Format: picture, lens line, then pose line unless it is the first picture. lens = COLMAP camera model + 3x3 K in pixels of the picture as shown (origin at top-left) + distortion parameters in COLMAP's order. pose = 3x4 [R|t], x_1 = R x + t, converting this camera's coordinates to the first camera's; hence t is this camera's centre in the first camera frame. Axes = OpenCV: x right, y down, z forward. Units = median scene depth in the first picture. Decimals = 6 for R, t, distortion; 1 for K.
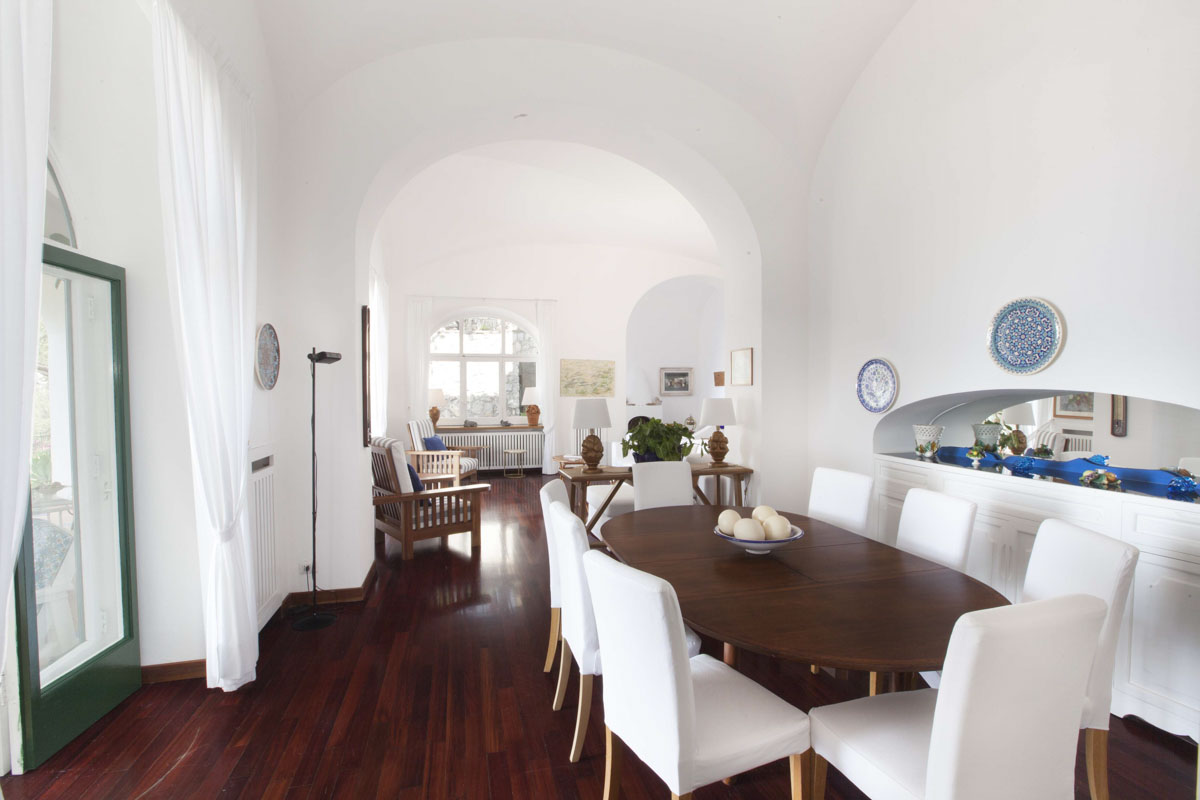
lens RADIAL K [[548.4, 0, 601.2], [0, 548.4, 408.7], [0, 0, 1]] dist [-0.000950, -0.000050]
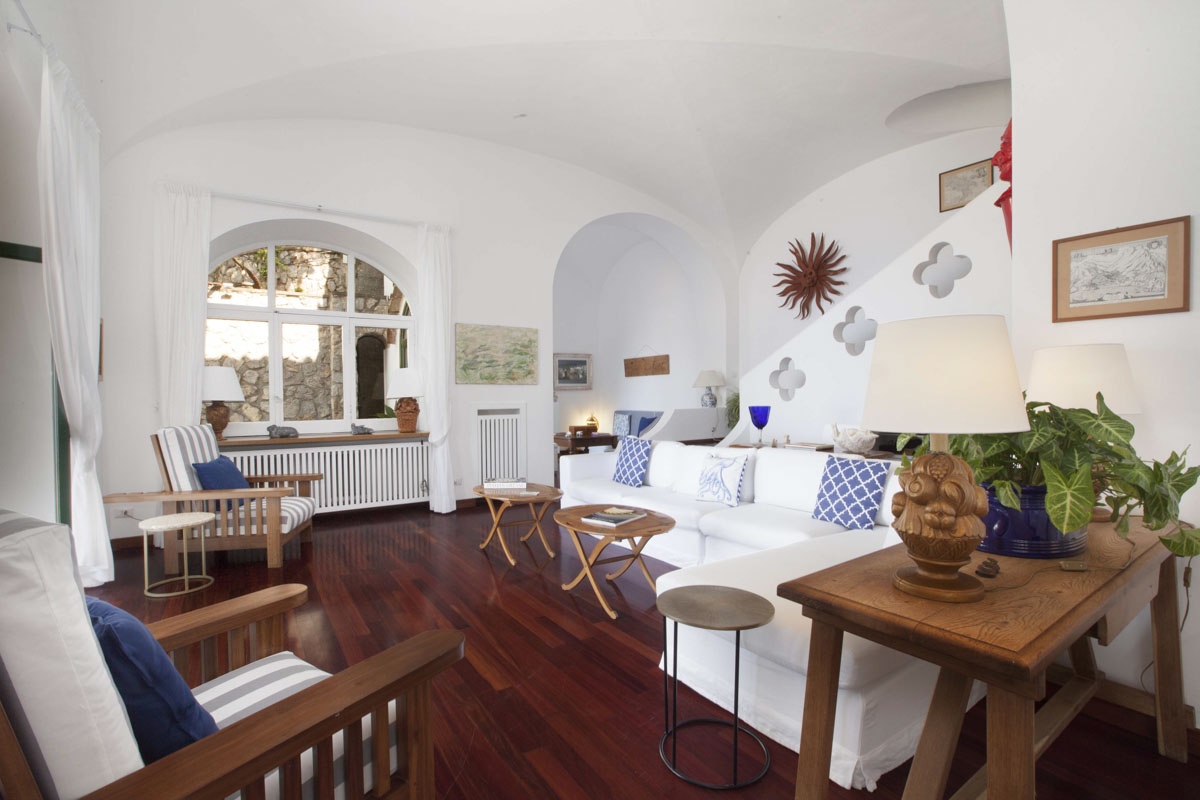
lens RADIAL K [[548.4, 0, 601.2], [0, 548.4, 408.7], [0, 0, 1]] dist [-0.000950, -0.000050]
pose [[0.947250, -0.019762, 0.319886, -0.115610], [0.022458, 0.999737, -0.004740, 0.012426], [-0.319709, 0.011674, 0.947444, 0.359601]]
